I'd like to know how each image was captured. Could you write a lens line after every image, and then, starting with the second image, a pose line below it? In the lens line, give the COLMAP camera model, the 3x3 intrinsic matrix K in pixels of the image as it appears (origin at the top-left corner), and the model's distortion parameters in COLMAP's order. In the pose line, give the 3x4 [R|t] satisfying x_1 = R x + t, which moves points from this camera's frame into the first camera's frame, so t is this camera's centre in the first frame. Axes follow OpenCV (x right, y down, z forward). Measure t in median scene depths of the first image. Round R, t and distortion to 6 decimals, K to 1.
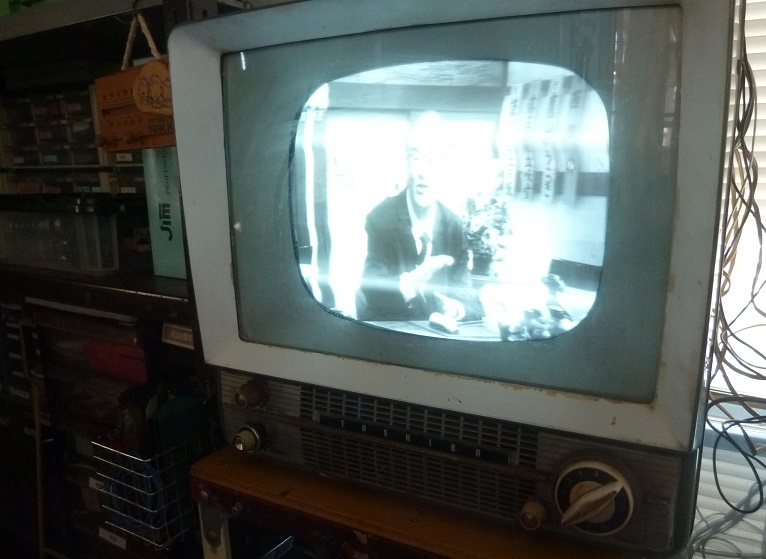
lens RADIAL K [[621.8, 0, 383.0], [0, 621.8, 279.5], [0, 0, 1]] dist [-0.010225, -0.002887]
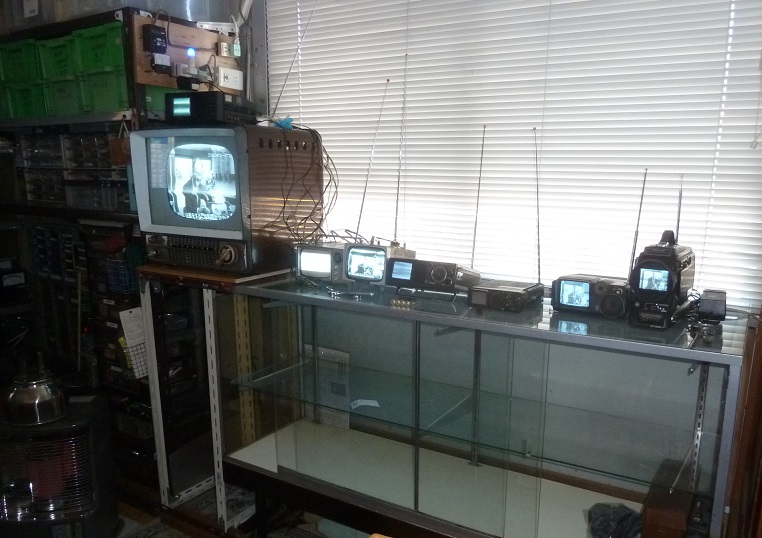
lens RADIAL K [[642.8, 0, 382.0], [0, 642.8, 294.1], [0, 0, 1]] dist [-0.003646, -0.003255]
pose [[0.998995, 0.030701, -0.032650, 1.096280], [-0.030471, 0.999507, 0.007529, 0.402330], [0.032865, -0.006527, 0.999438, -2.324266]]
